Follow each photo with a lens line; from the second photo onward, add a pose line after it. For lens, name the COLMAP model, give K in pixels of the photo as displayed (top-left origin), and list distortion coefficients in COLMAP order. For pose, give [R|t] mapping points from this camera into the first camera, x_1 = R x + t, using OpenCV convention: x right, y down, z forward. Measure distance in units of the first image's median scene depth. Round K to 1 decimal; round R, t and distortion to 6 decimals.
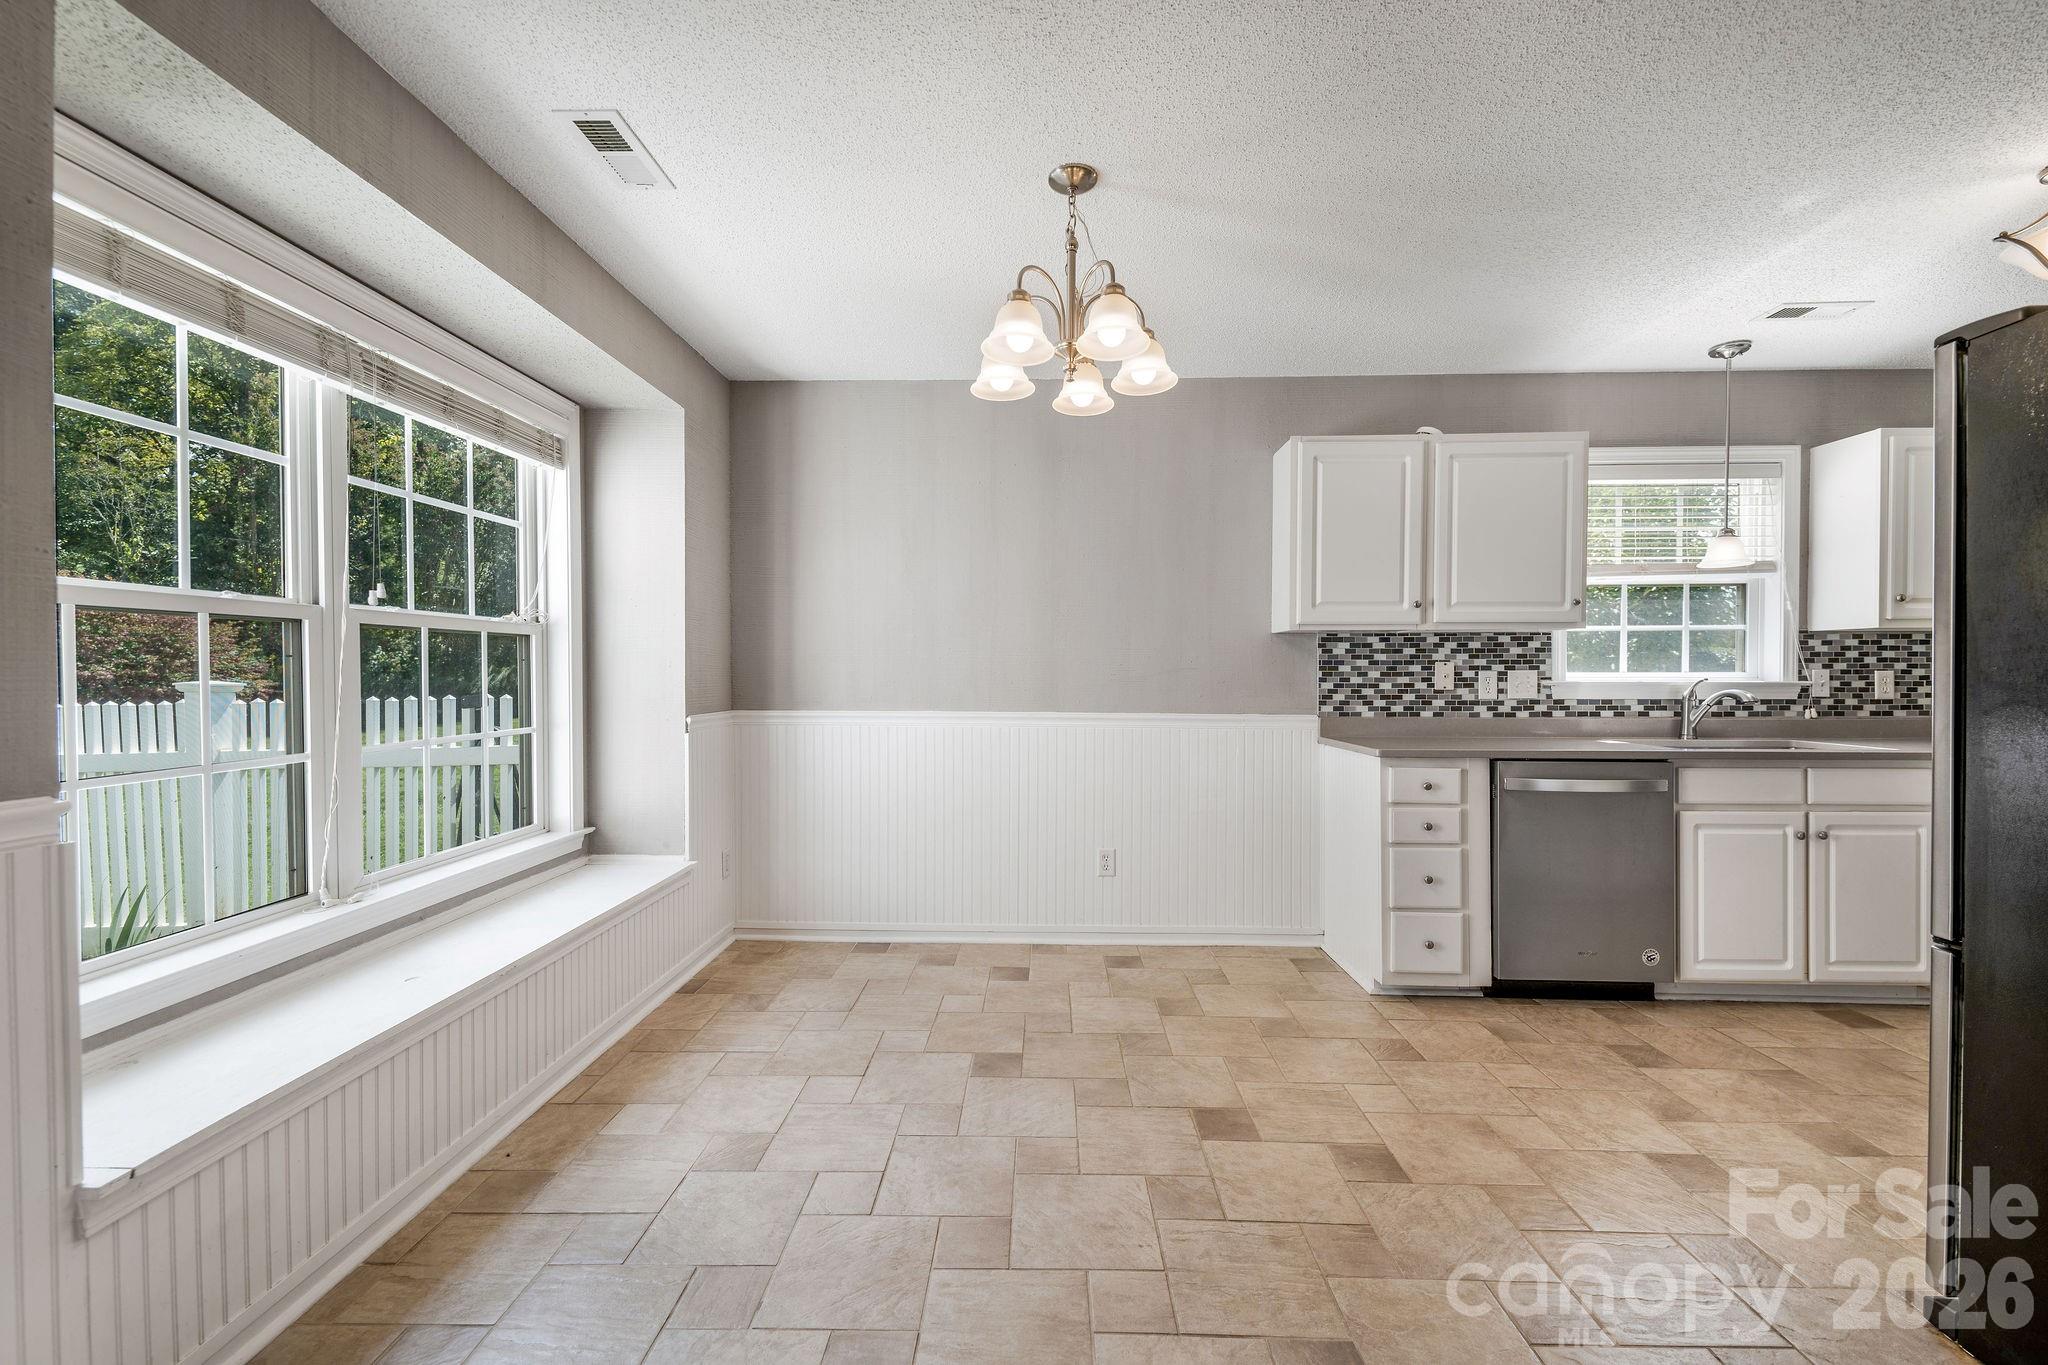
lens RADIAL K [[862.6, 0, 1015.0], [0, 862.6, 671.1], [0, 0, 1]] dist [-0.000532, 0.000088]
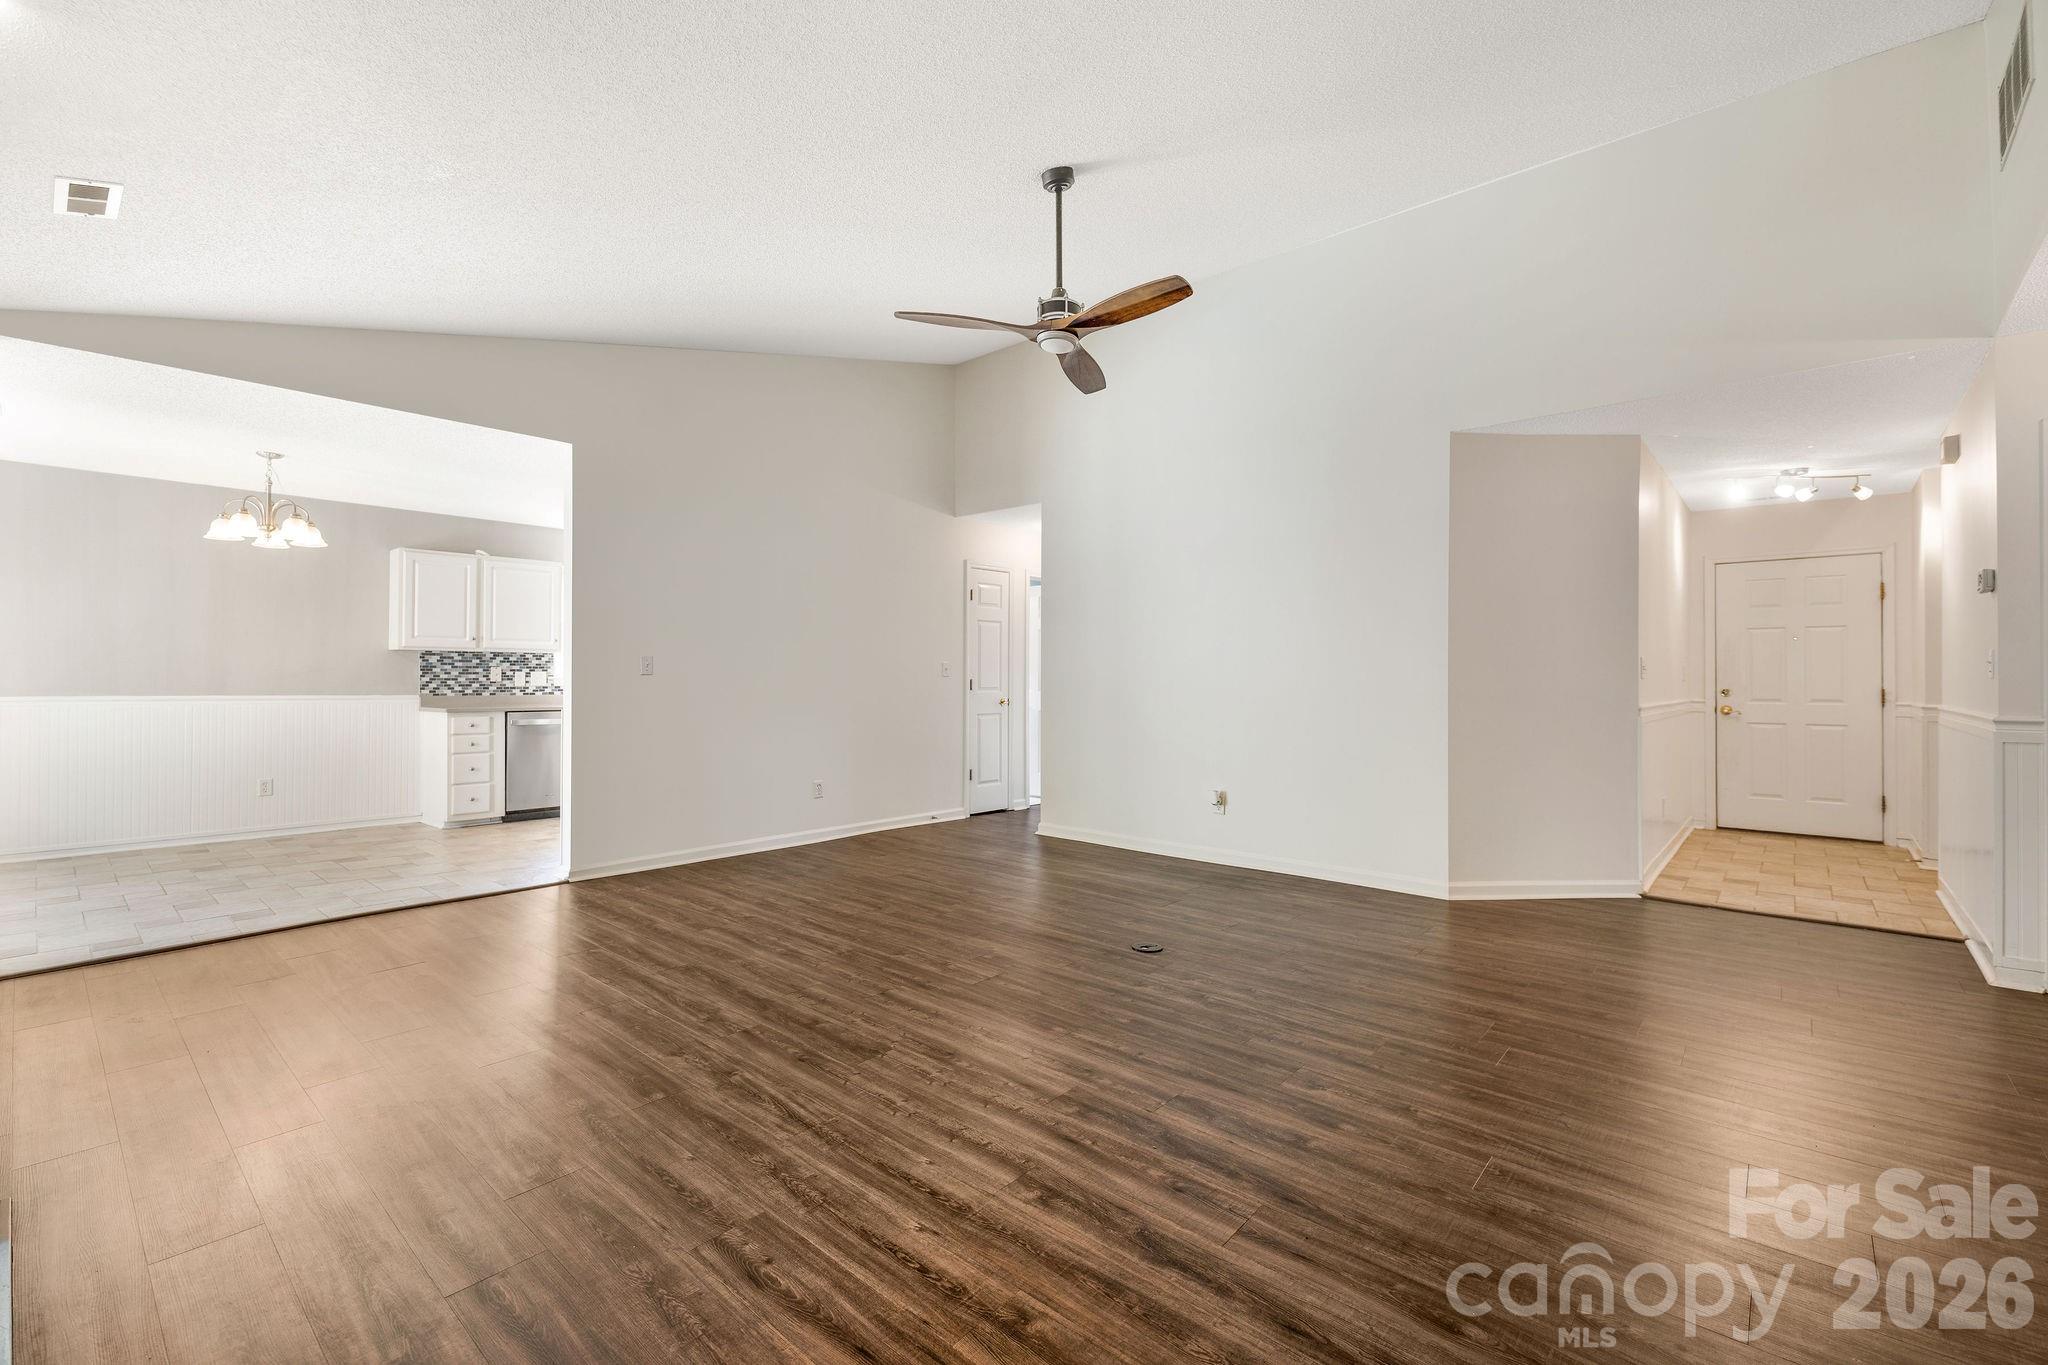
lens RADIAL K [[862.6, 0, 1015.0], [0, 862.6, 671.1], [0, 0, 1]] dist [-0.000532, 0.000088]
pose [[0.648125, 0.008156, 0.761490, -0.228748], [-0.001456, 0.999954, -0.009471, 0.015114], [-0.761532, 0.005030, 0.648108, -1.165752]]
